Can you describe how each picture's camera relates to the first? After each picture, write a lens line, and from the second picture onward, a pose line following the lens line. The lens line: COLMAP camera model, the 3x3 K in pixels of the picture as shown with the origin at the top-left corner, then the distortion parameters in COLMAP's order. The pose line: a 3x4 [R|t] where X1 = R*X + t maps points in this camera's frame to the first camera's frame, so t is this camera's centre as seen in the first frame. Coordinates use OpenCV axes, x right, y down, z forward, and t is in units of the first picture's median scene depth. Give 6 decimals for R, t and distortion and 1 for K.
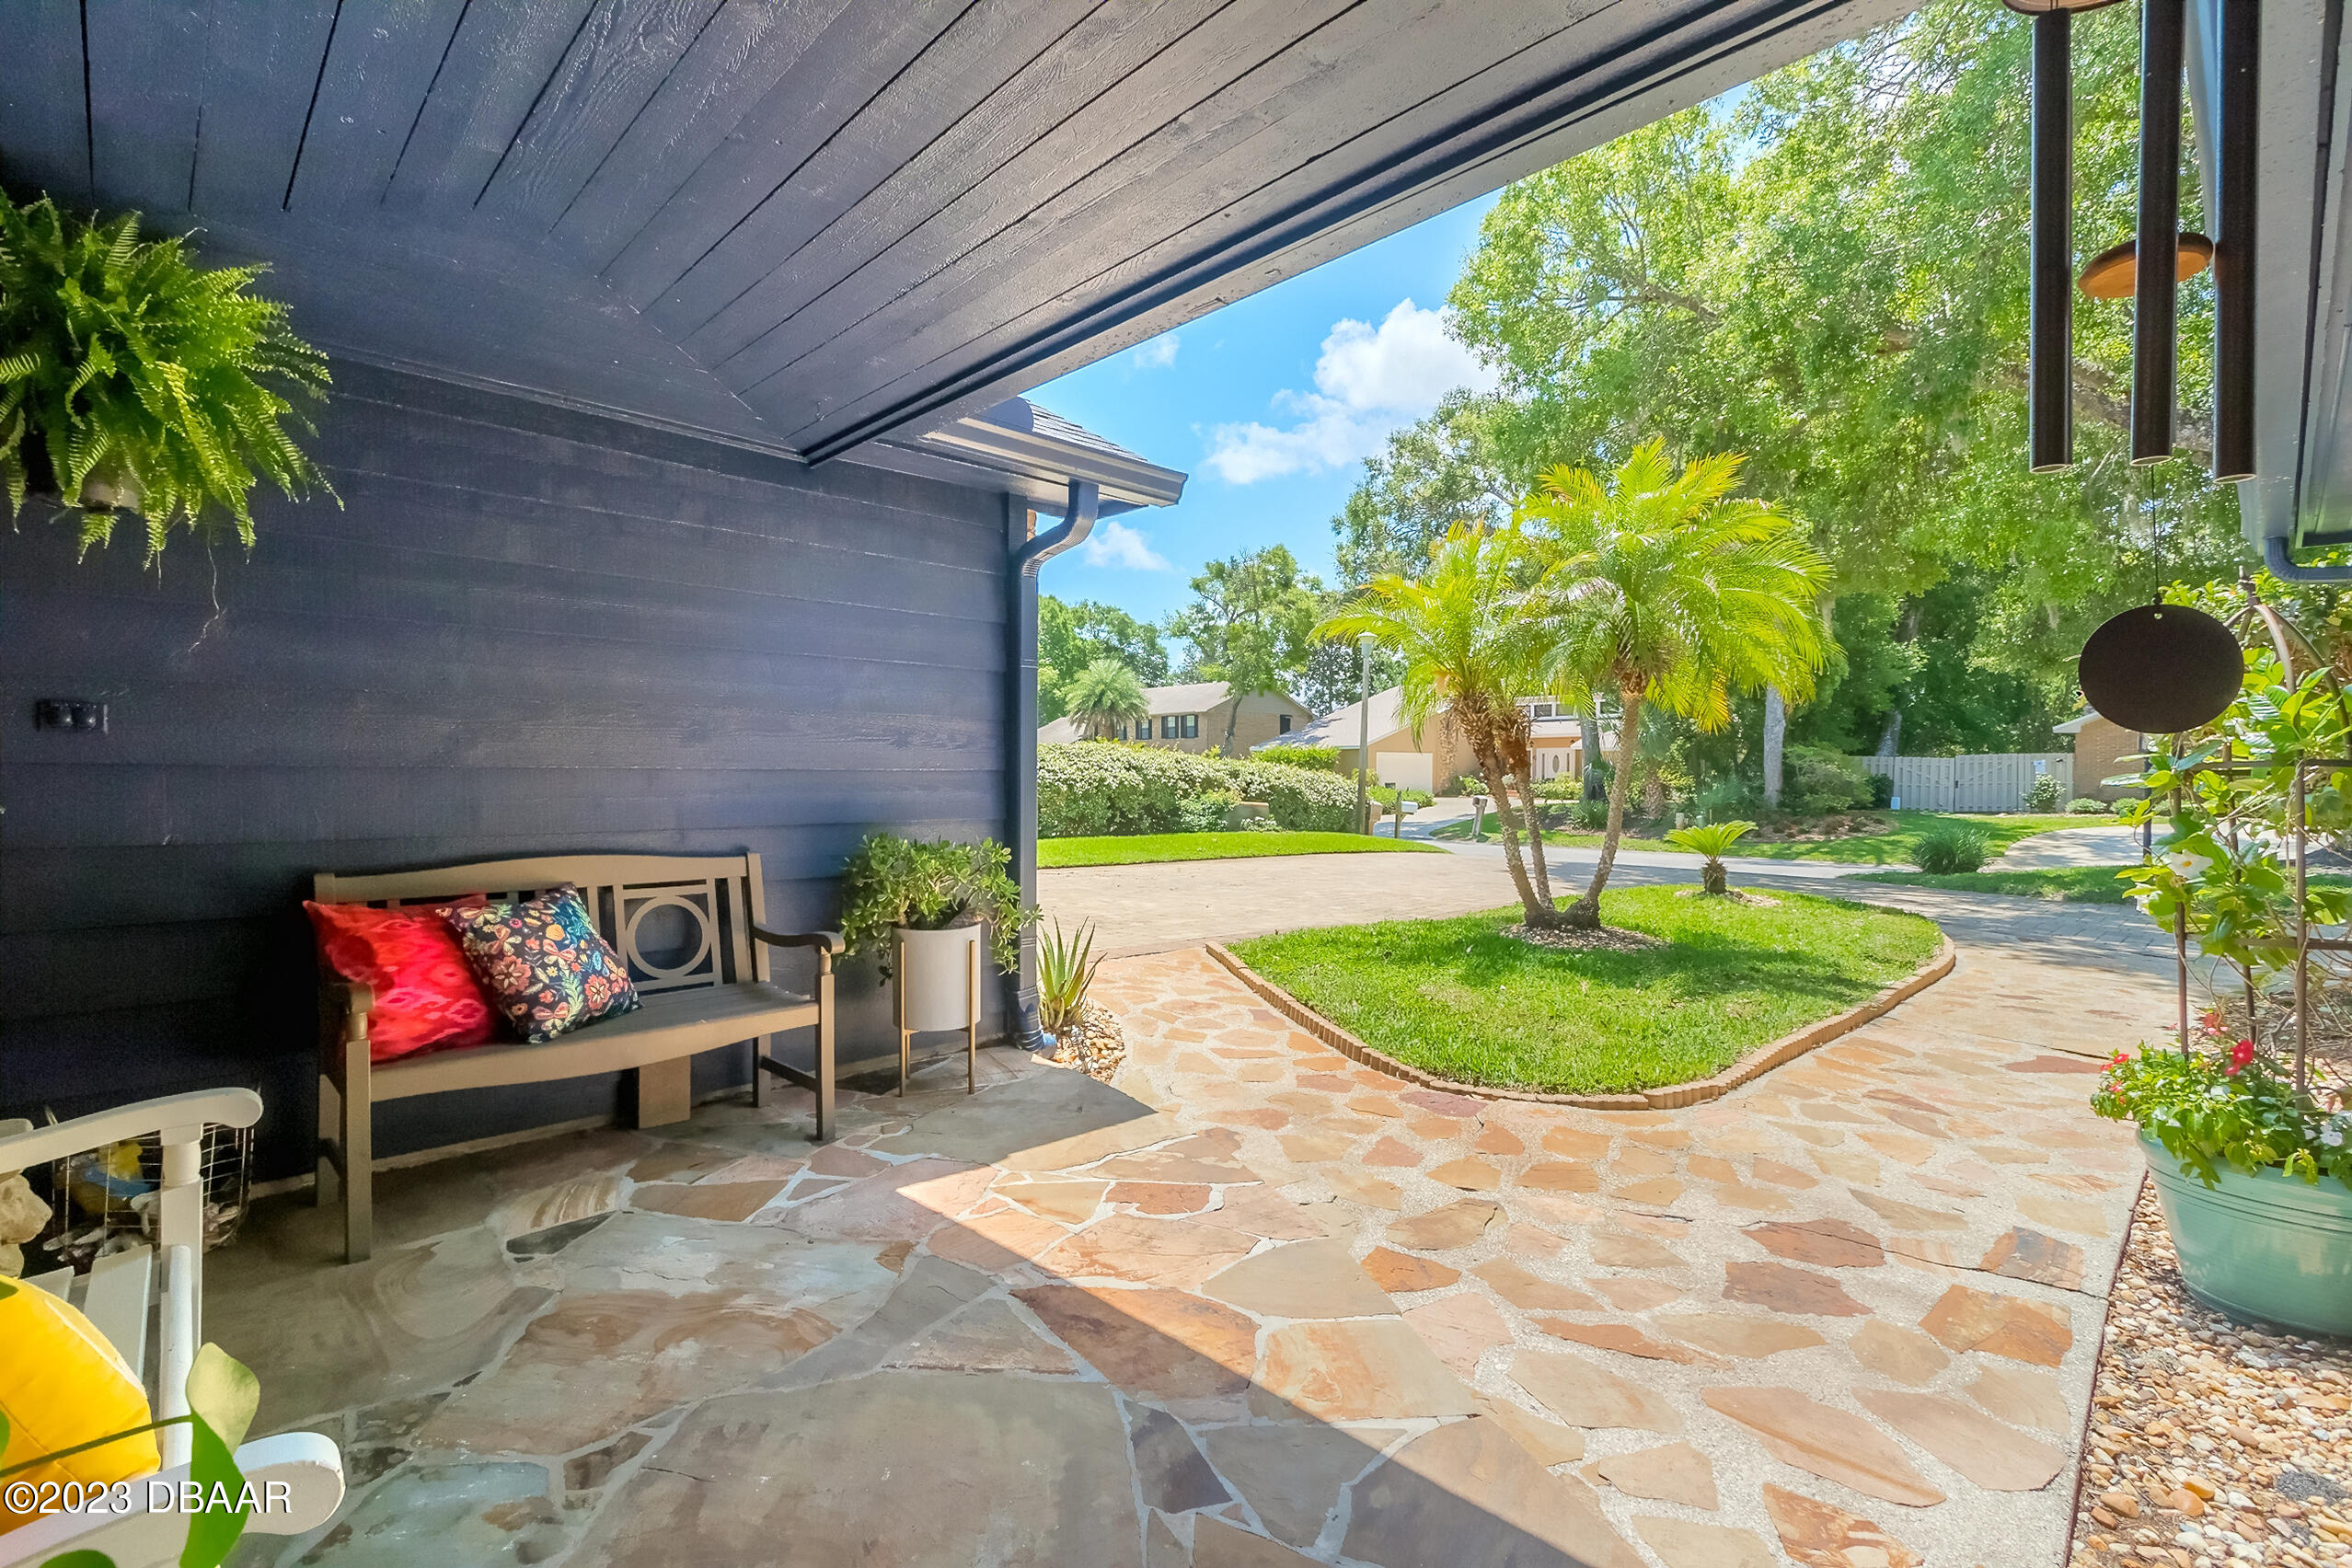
lens RADIAL K [[1061.6, 0, 1140.0], [0, 1061.6, 788.0], [0, 0, 1]] dist [0.012570, -0.005240]
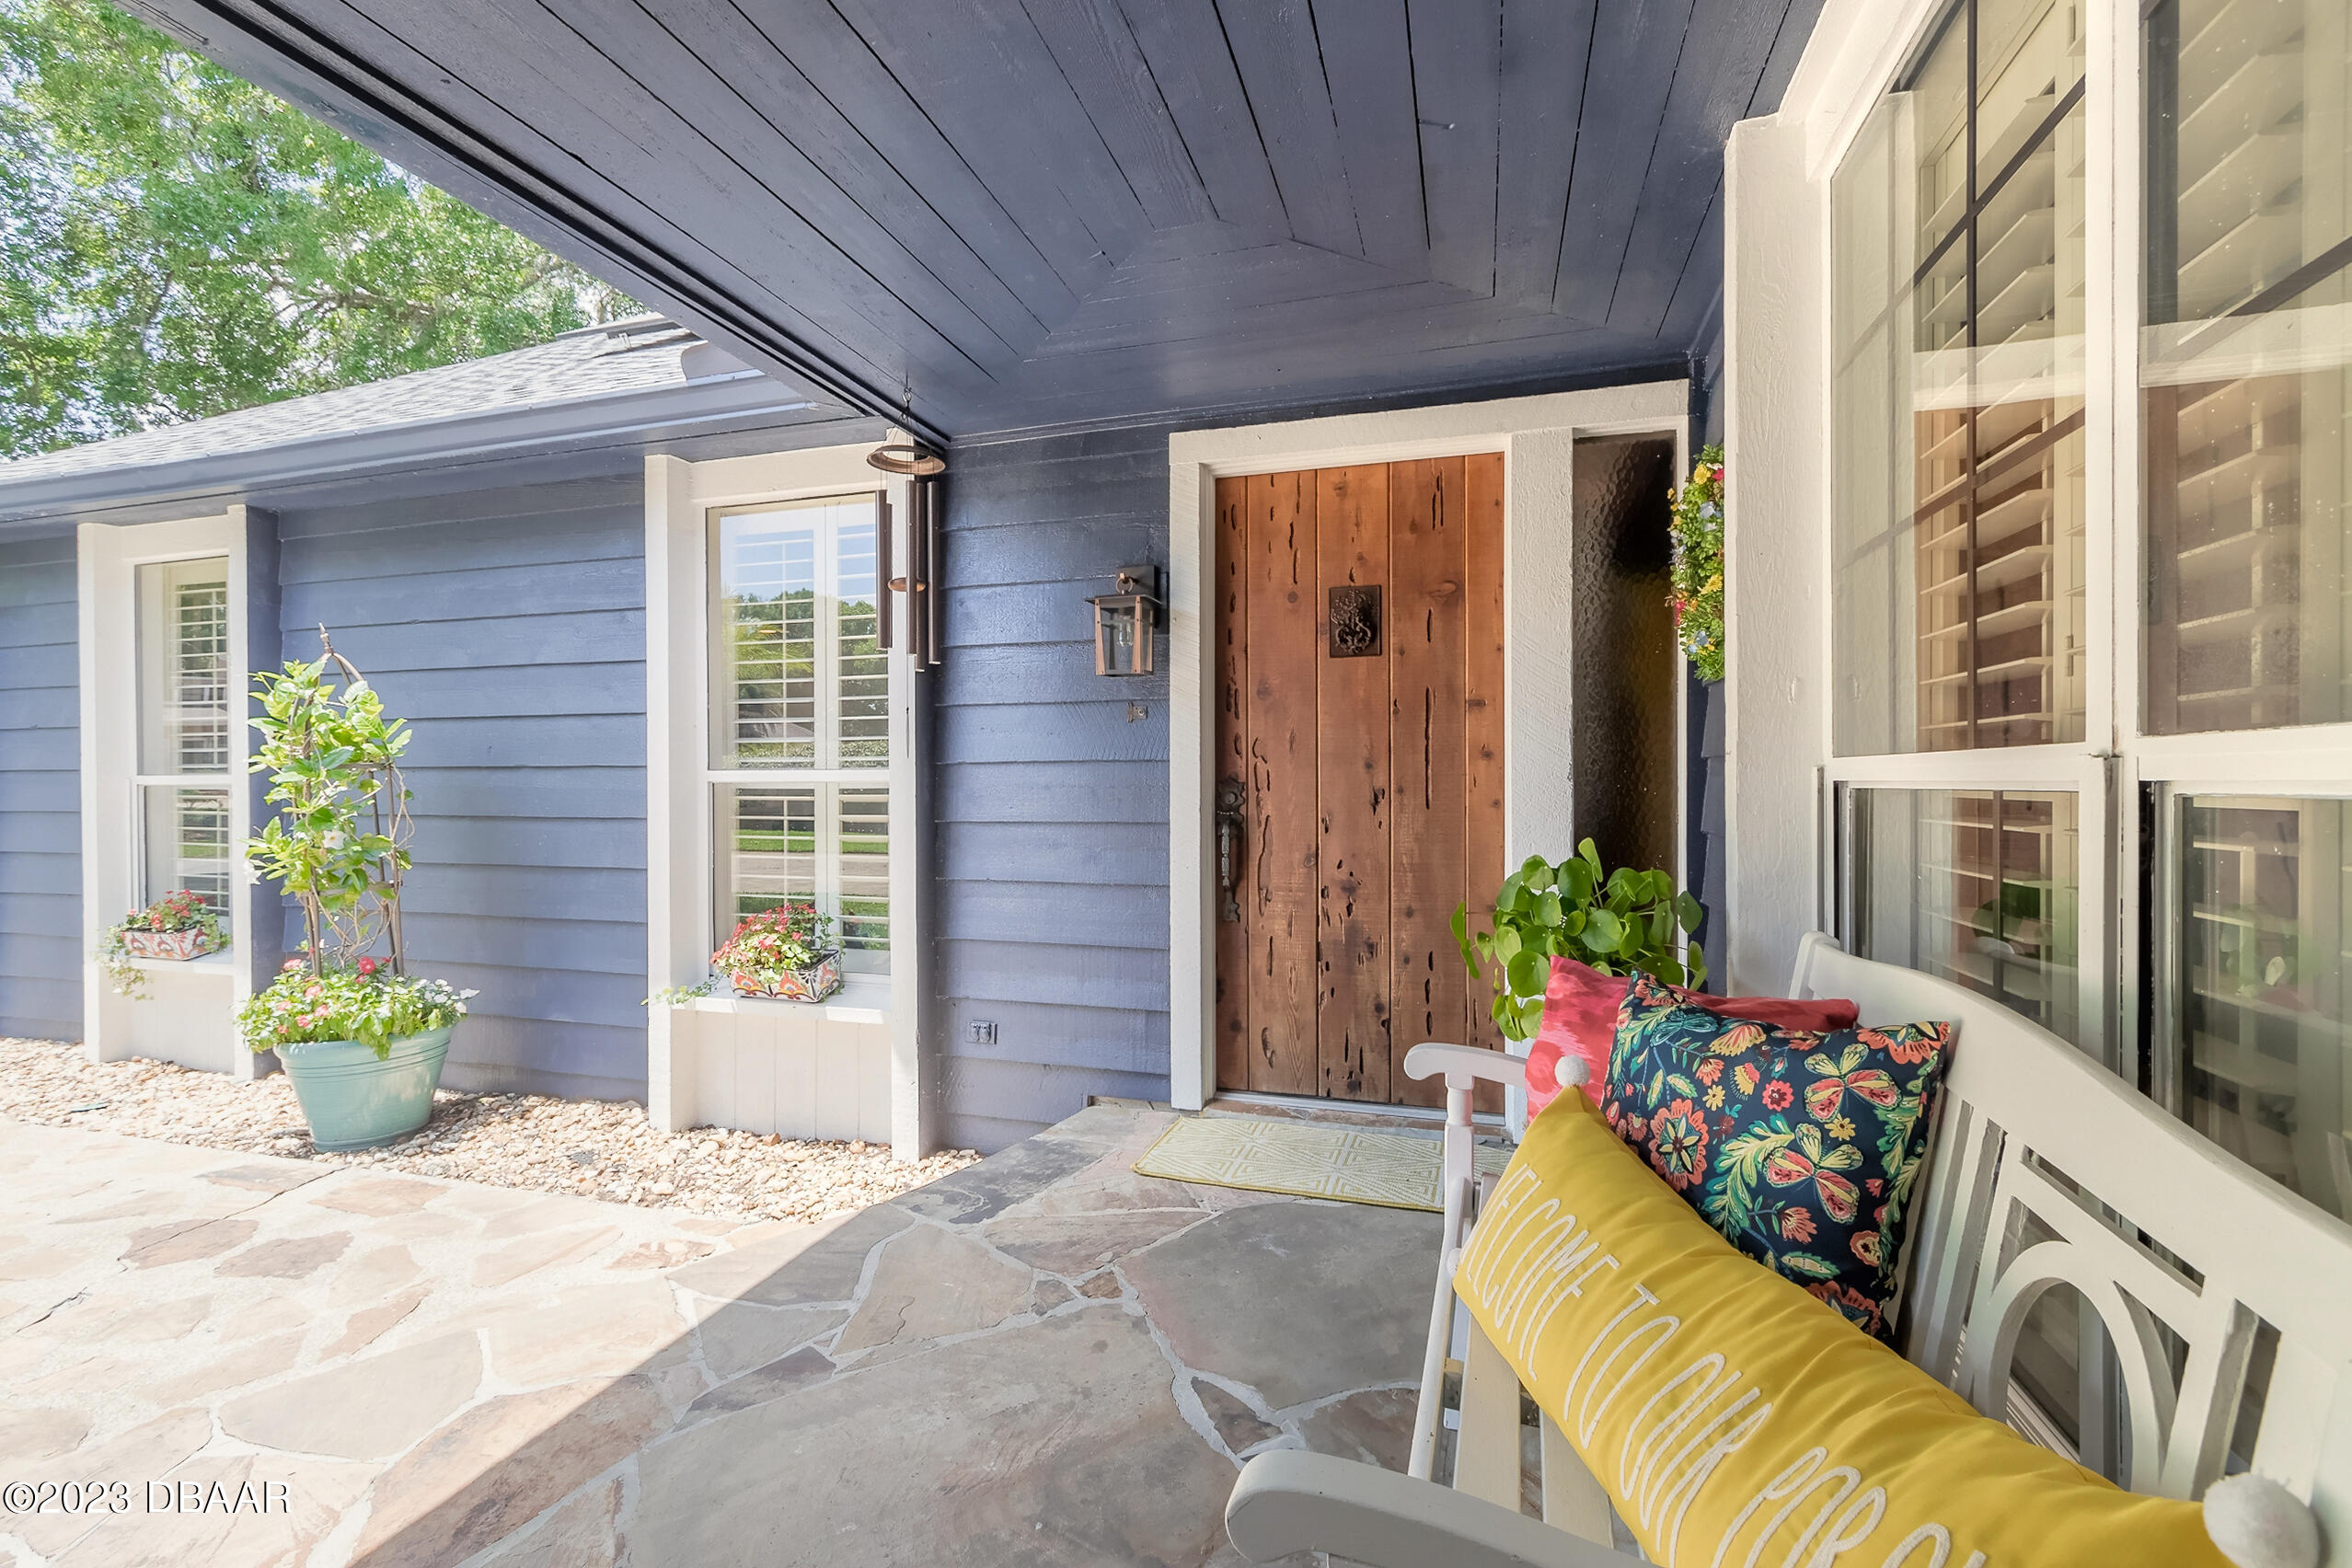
lens RADIAL K [[1061.6, 0, 1140.0], [0, 1061.6, 788.0], [0, 0, 1]] dist [0.012570, -0.005240]
pose [[-0.482118, -0.007144, 0.876077, -0.781446], [0.008279, 0.999885, 0.012709, -0.004180], [-0.876067, 0.013381, -0.482004, 0.816154]]
